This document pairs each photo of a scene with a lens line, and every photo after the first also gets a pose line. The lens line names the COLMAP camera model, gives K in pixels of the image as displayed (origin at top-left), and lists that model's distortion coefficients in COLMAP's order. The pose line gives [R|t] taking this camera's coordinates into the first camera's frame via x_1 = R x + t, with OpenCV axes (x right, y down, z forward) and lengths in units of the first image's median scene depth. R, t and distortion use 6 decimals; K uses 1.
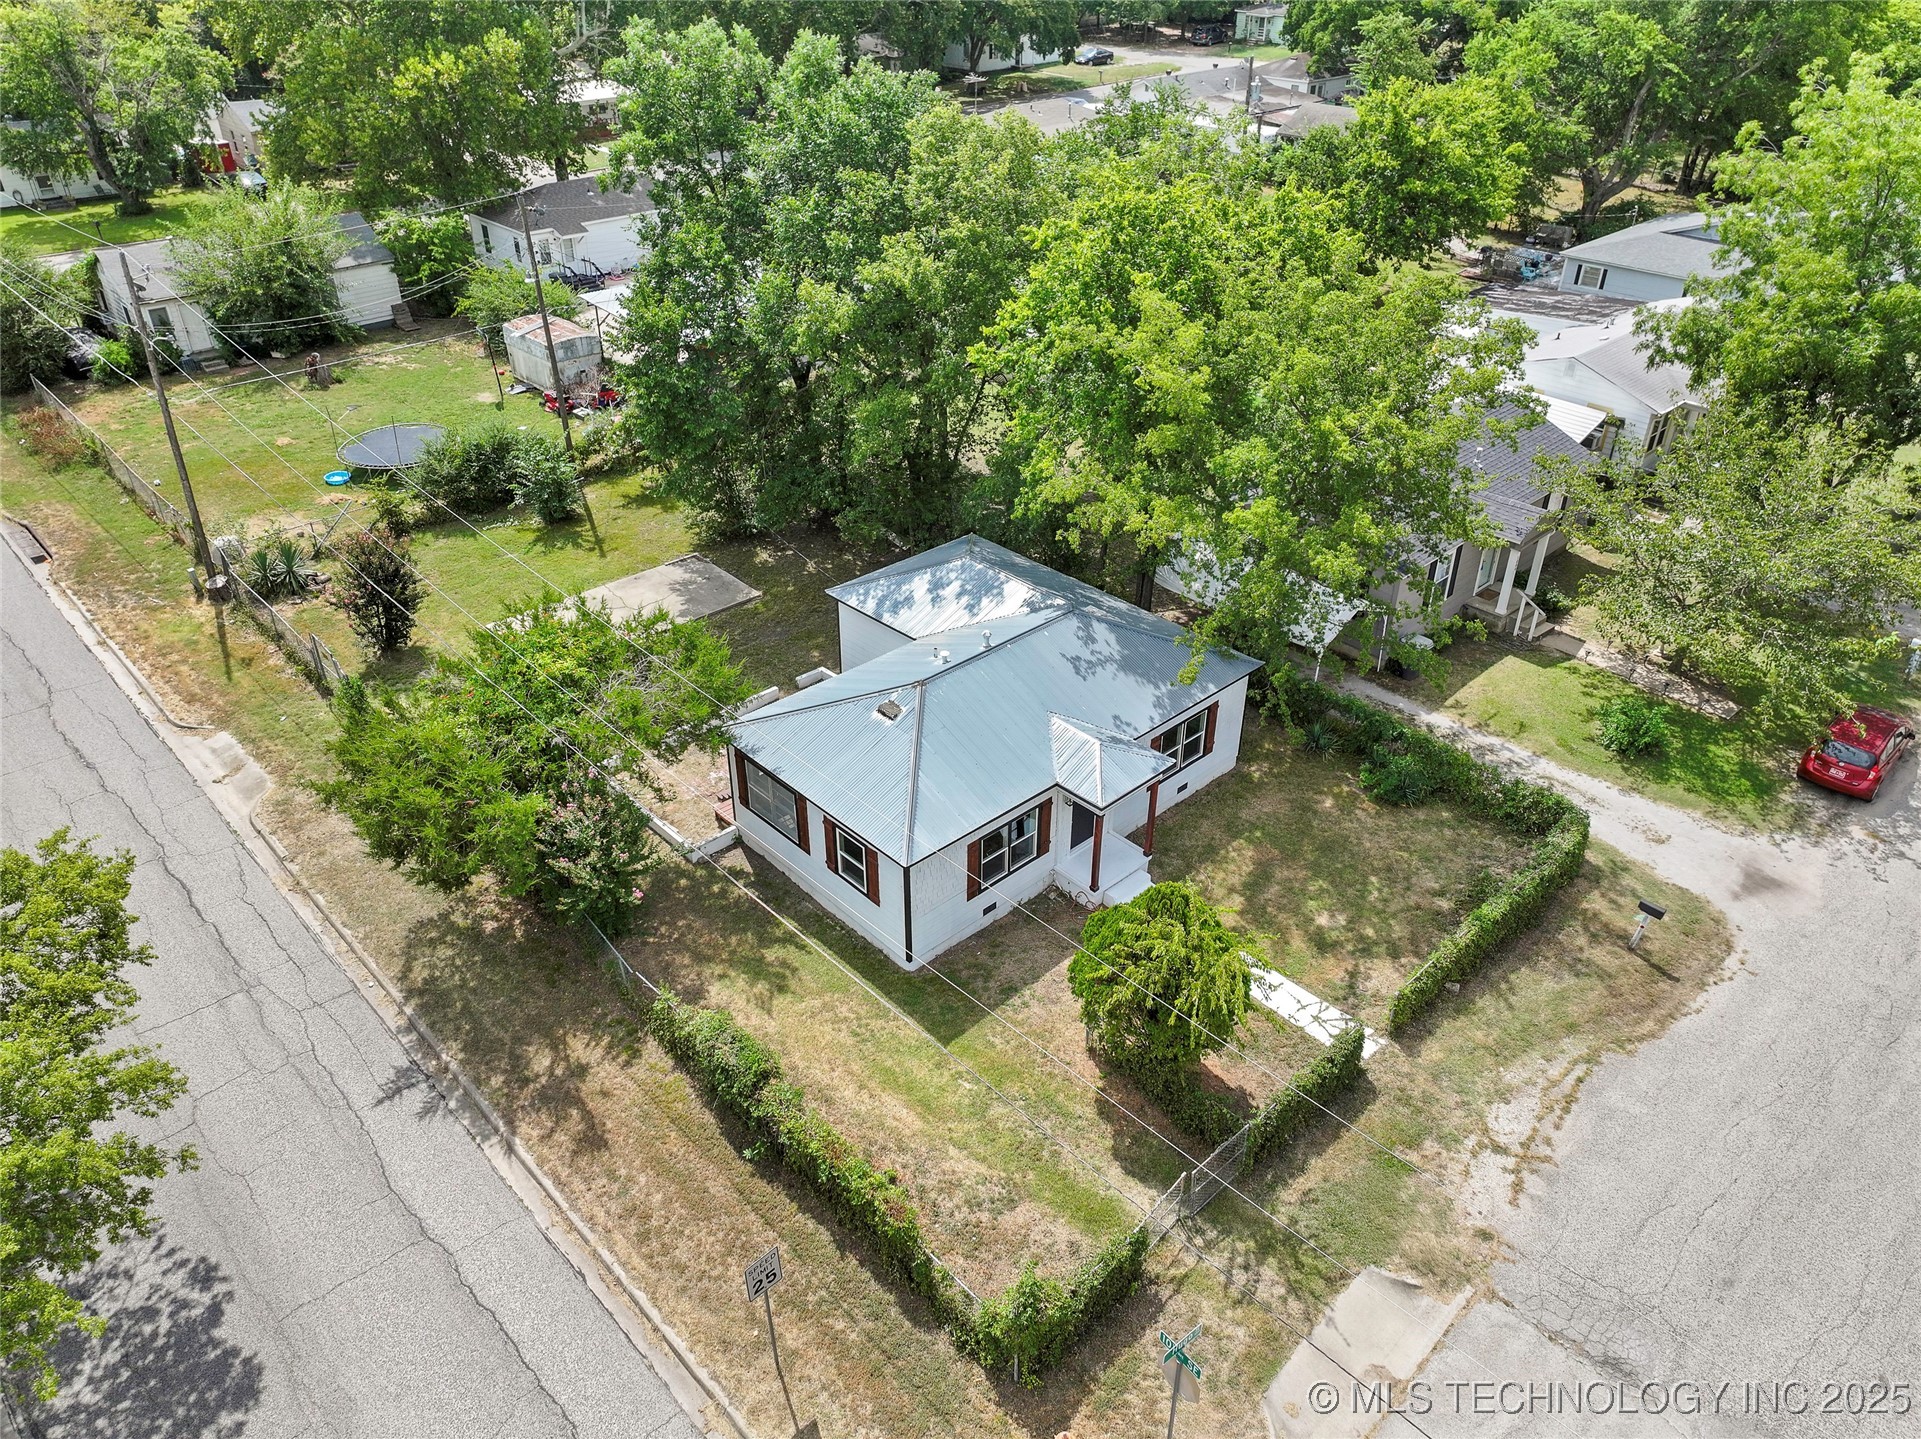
lens RADIAL K [[1339.0, 0, 960.5], [0, 1339.0, 719.5], [0, 0, 1]] dist [0.008855, 0.002442]
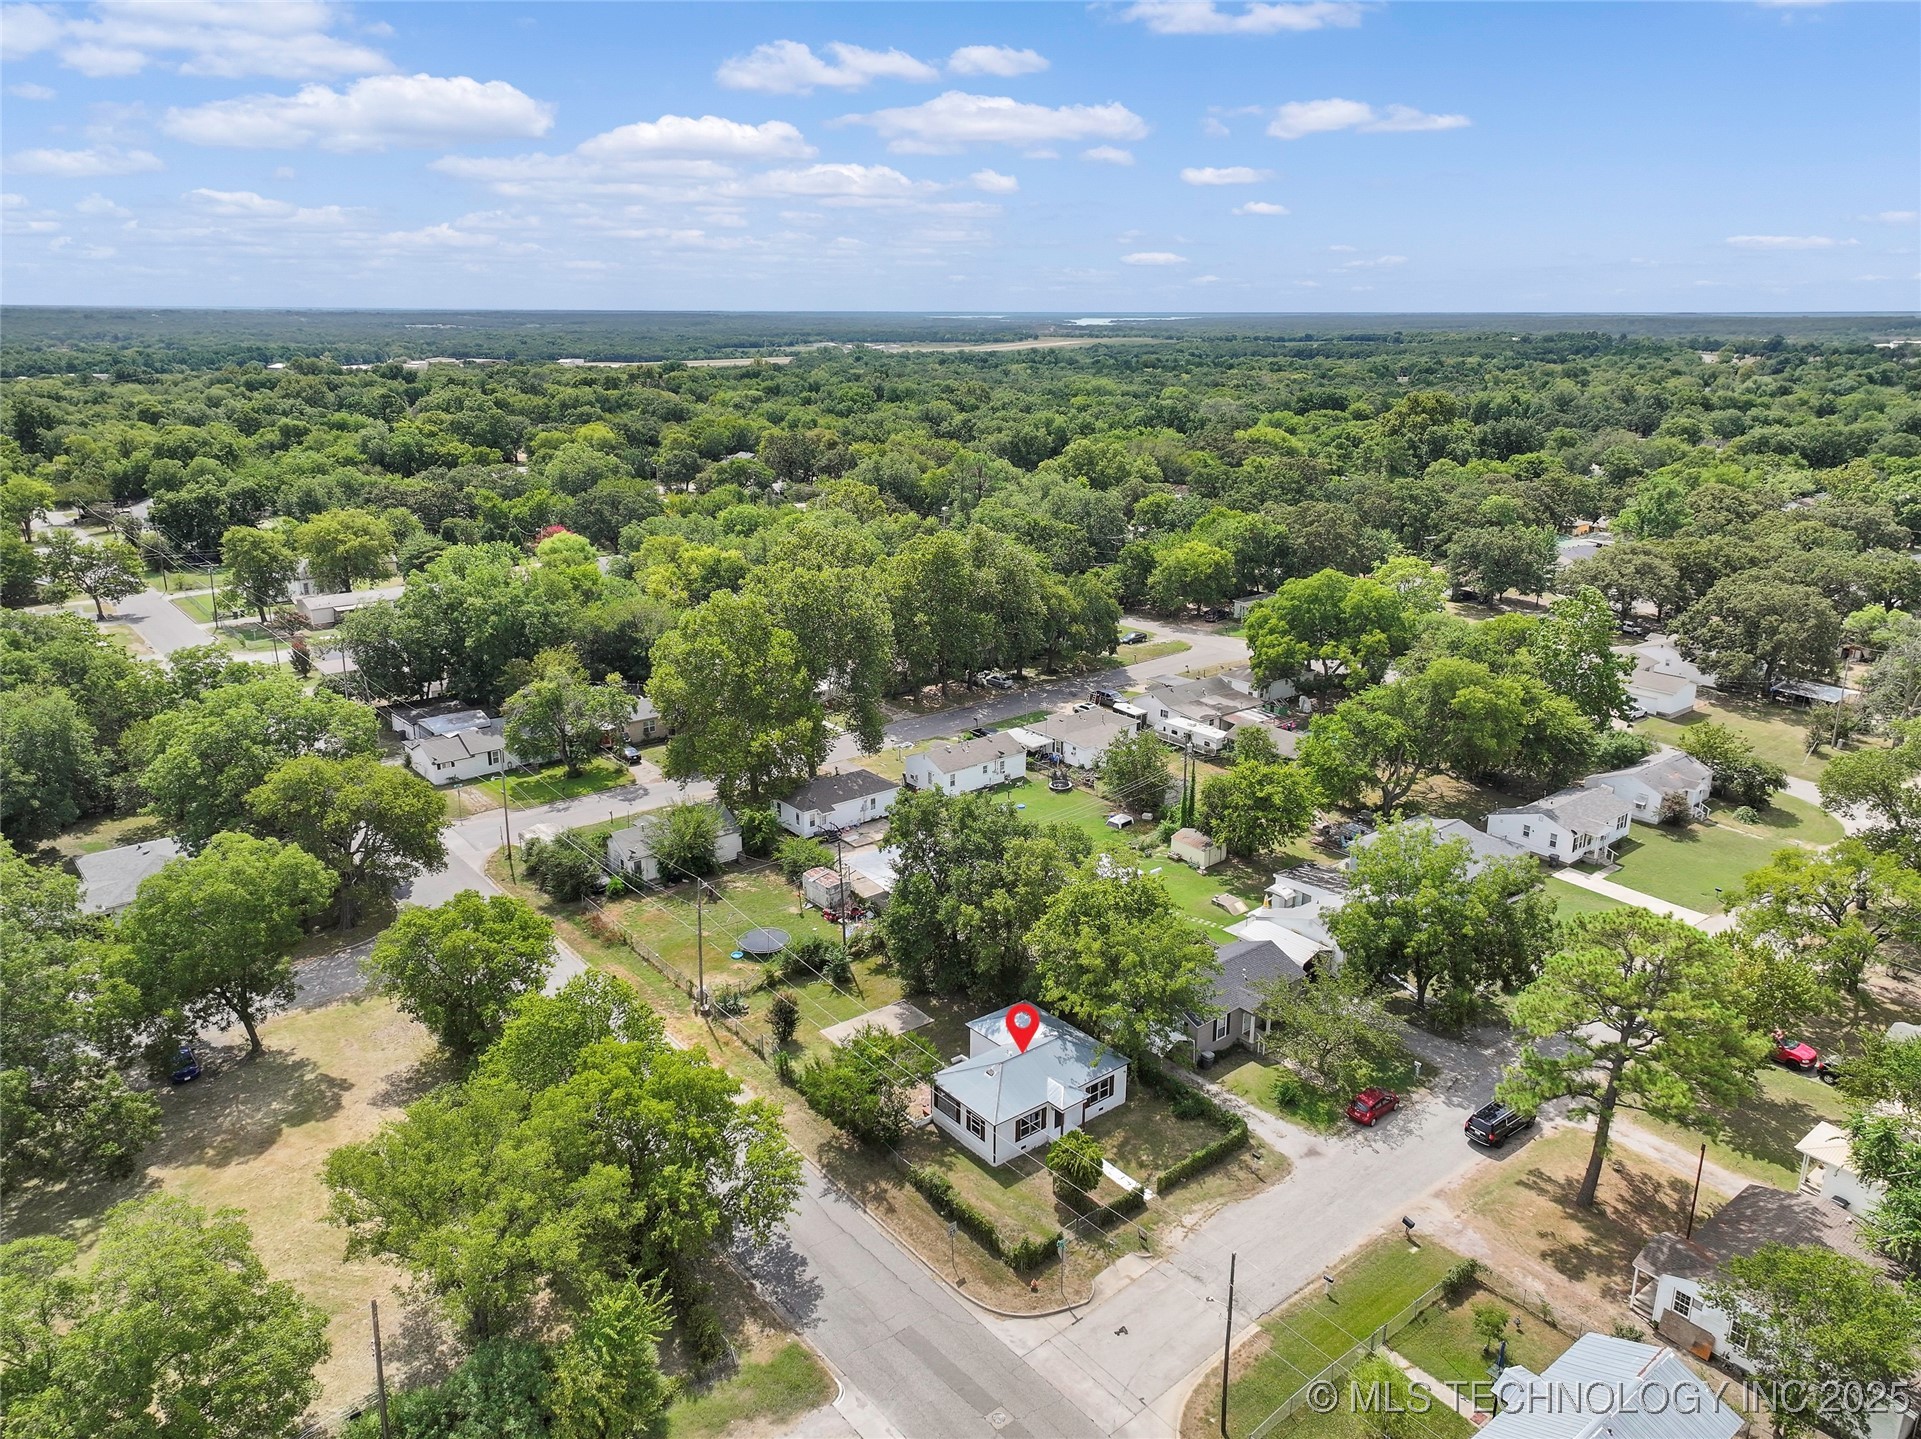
lens RADIAL K [[1339.0, 0, 960.5], [0, 1339.0, 719.5], [0, 0, 1]] dist [0.008855, 0.002442]
pose [[0.997199, 0.021330, -0.071688, 0.066151], [-0.040212, 0.961057, -0.273408, 0.048316], [0.063064, 0.275525, 0.959223, -1.781060]]
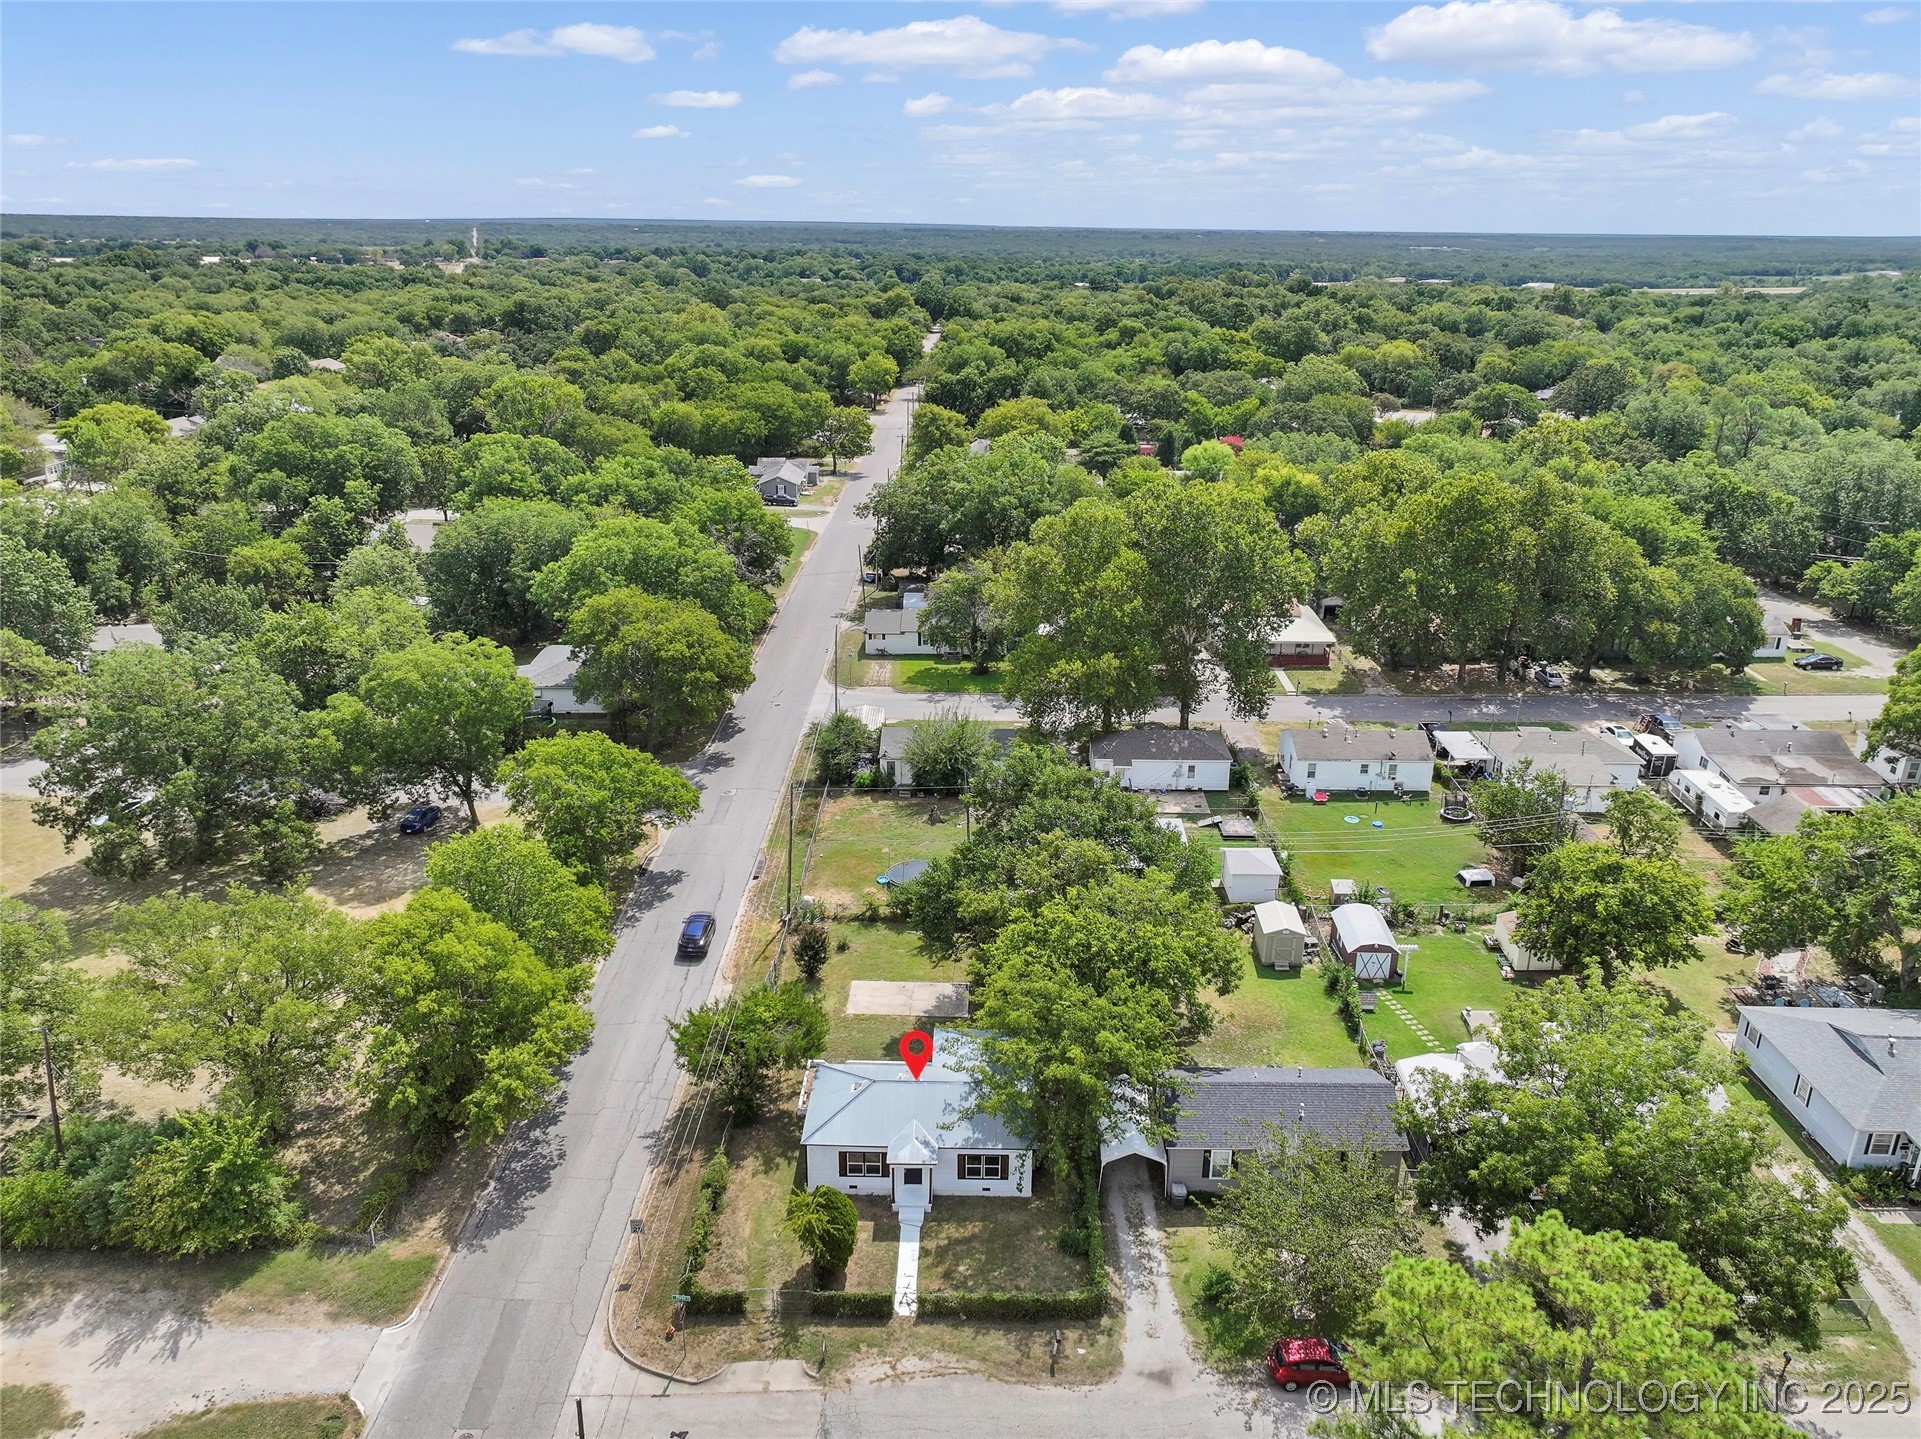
lens RADIAL K [[1339.0, 0, 960.5], [0, 1339.0, 719.5], [0, 0, 1]] dist [0.008855, 0.002442]
pose [[0.720483, 0.242863, -0.649555, 1.318596], [-0.382936, 0.920245, -0.080679, -0.436092], [0.578156, 0.306866, 0.756022, -0.791981]]
